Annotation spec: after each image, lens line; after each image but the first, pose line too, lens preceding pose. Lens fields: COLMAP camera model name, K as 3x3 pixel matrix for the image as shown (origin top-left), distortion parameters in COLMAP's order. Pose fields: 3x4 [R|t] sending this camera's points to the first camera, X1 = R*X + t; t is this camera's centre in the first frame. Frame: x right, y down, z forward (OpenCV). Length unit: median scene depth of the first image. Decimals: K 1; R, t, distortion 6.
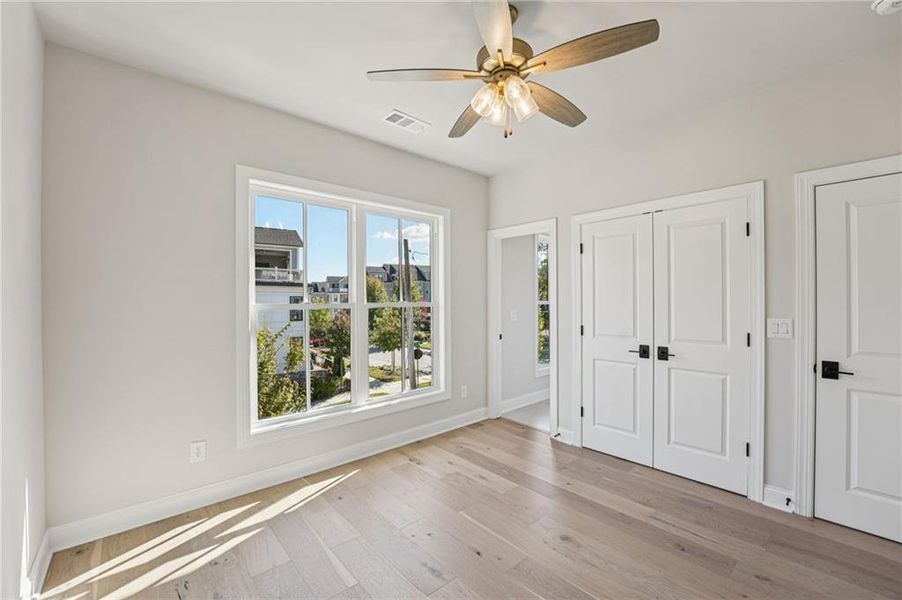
lens RADIAL K [[358.4, 0, 448.7], [0, 358.4, 310.3], [0, 0, 1]] dist [-0.017563, 0.000078]
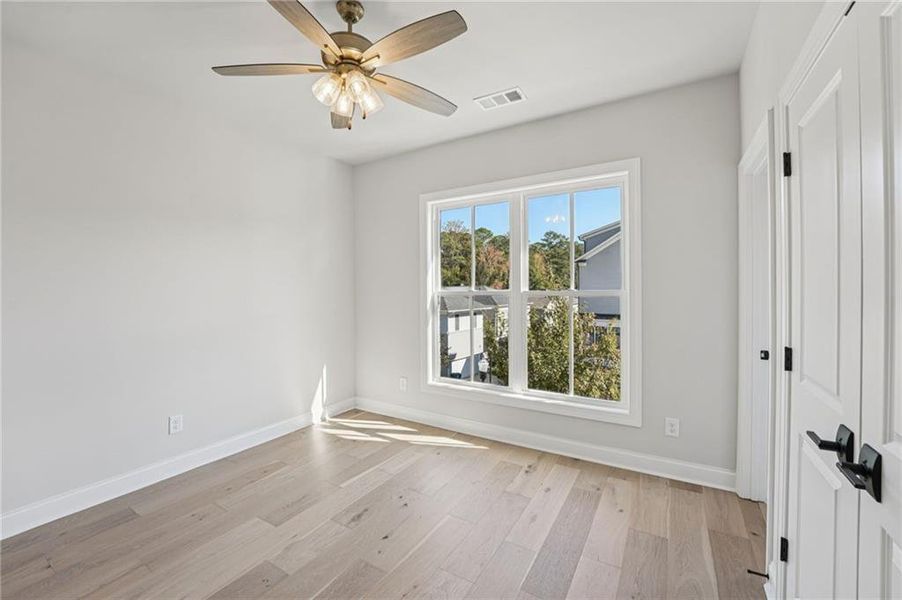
lens RADIAL K [[368.1, 0, 449.4], [0, 368.1, 295.6], [0, 0, 1]] dist [-0.022940, -0.000042]
pose [[0.314943, 0.029335, -0.948657, 0.706755], [-0.015873, 0.999545, 0.025638, -0.031808], [0.948978, 0.006984, 0.315265, 0.523186]]
